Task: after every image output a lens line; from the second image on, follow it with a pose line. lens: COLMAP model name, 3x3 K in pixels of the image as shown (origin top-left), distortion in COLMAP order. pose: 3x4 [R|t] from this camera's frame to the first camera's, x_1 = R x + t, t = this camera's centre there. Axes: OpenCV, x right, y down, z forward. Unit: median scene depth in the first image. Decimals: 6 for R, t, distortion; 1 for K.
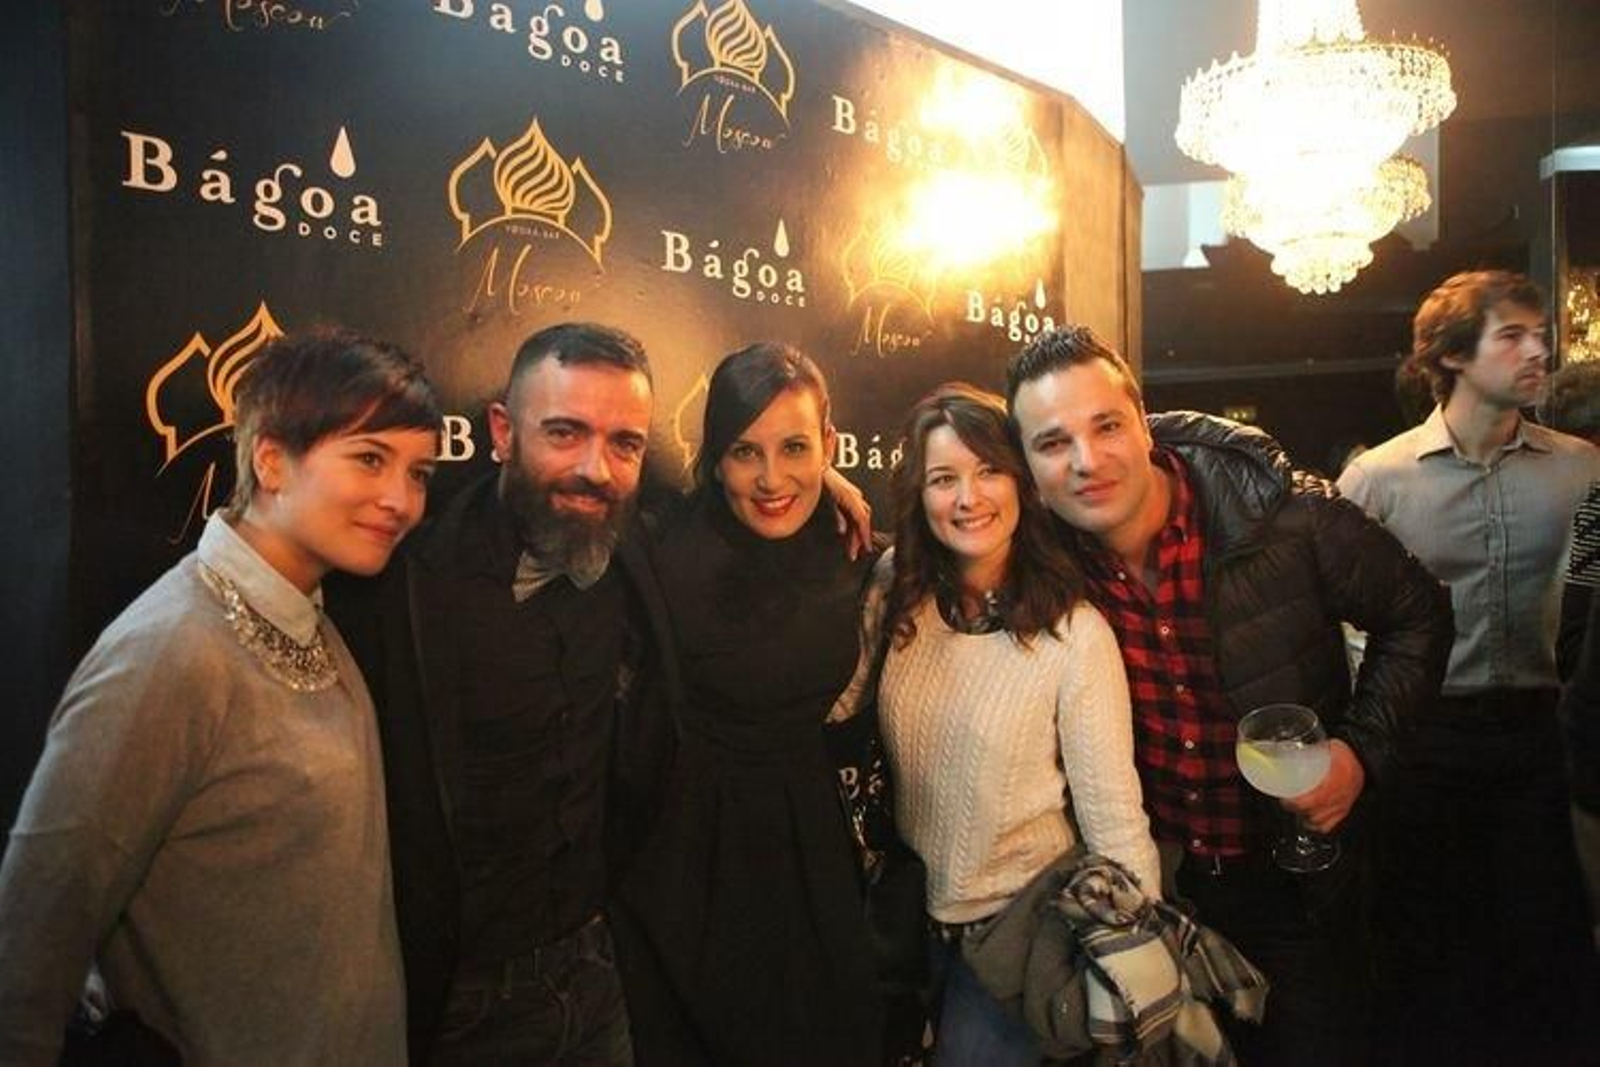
lens RADIAL K [[1122.4, 0, 800.0], [0, 1122.4, 533.5], [0, 0, 1]] dist [-0.109516, 0.086274]
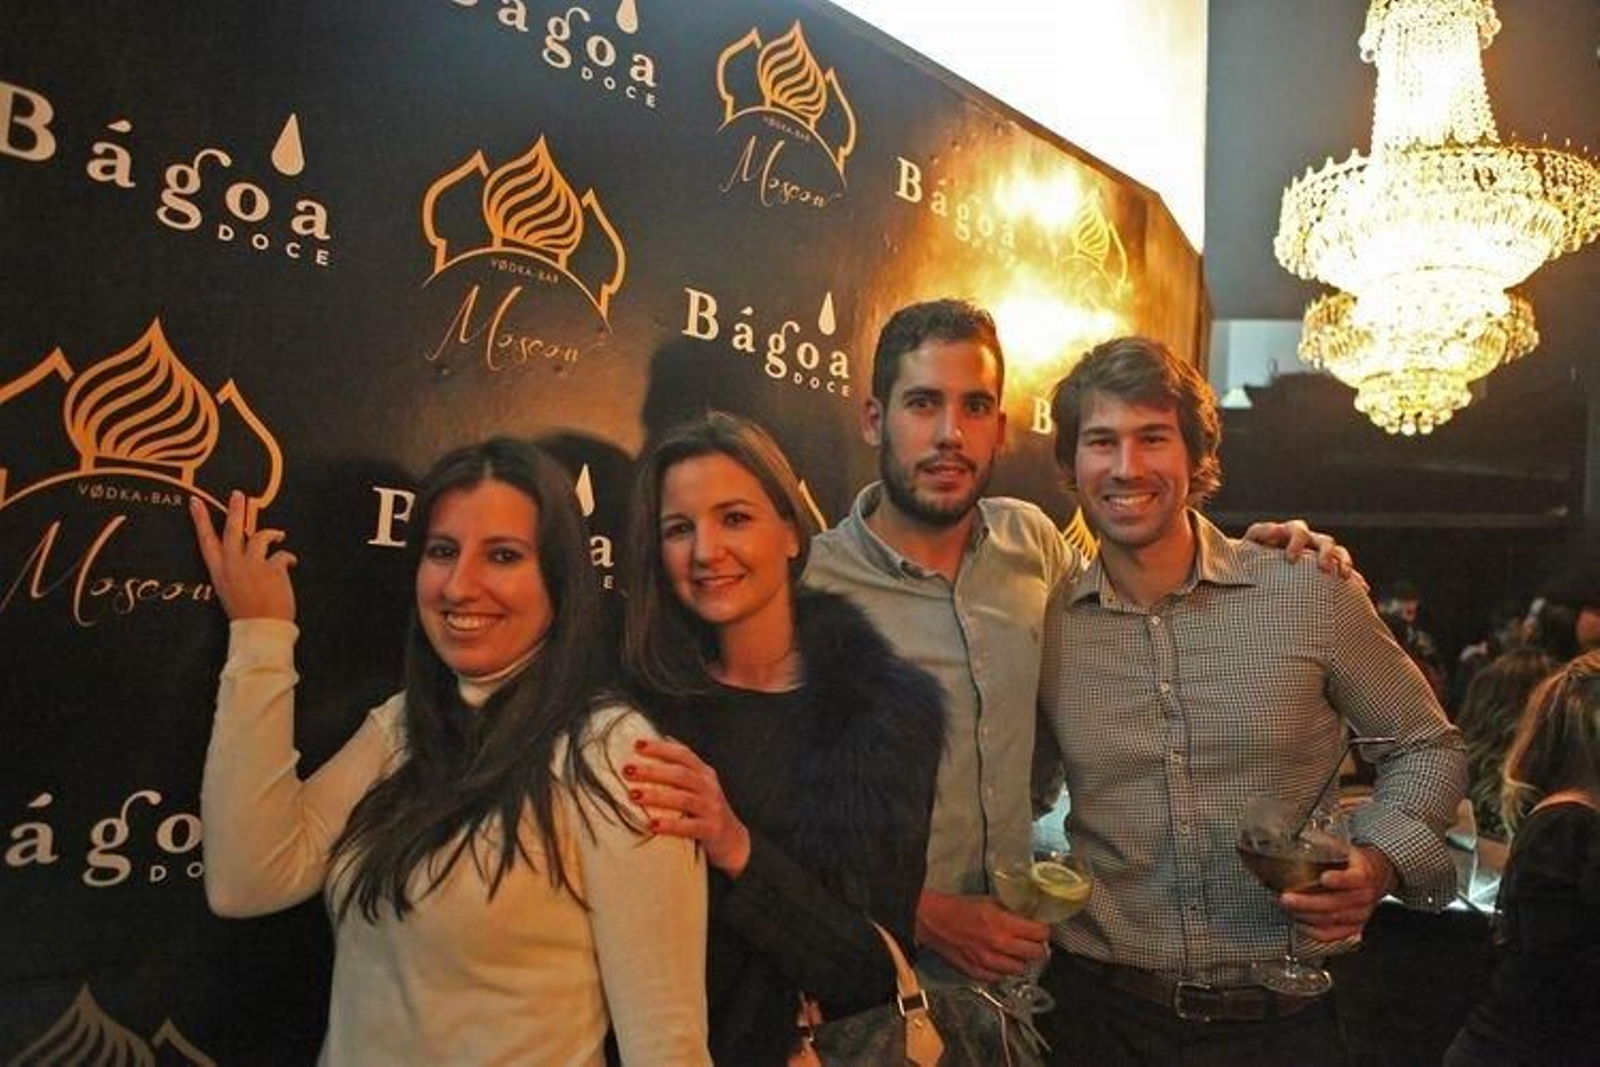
lens RADIAL K [[1122.4, 0, 800.0], [0, 1122.4, 533.5], [0, 0, 1]] dist [-0.109516, 0.086274]
pose [[0.997143, 0.075253, -0.006603, -0.020078], [-0.075533, 0.991834, -0.102763, -0.013908], [-0.001184, 0.102968, 0.994684, 0.191307]]
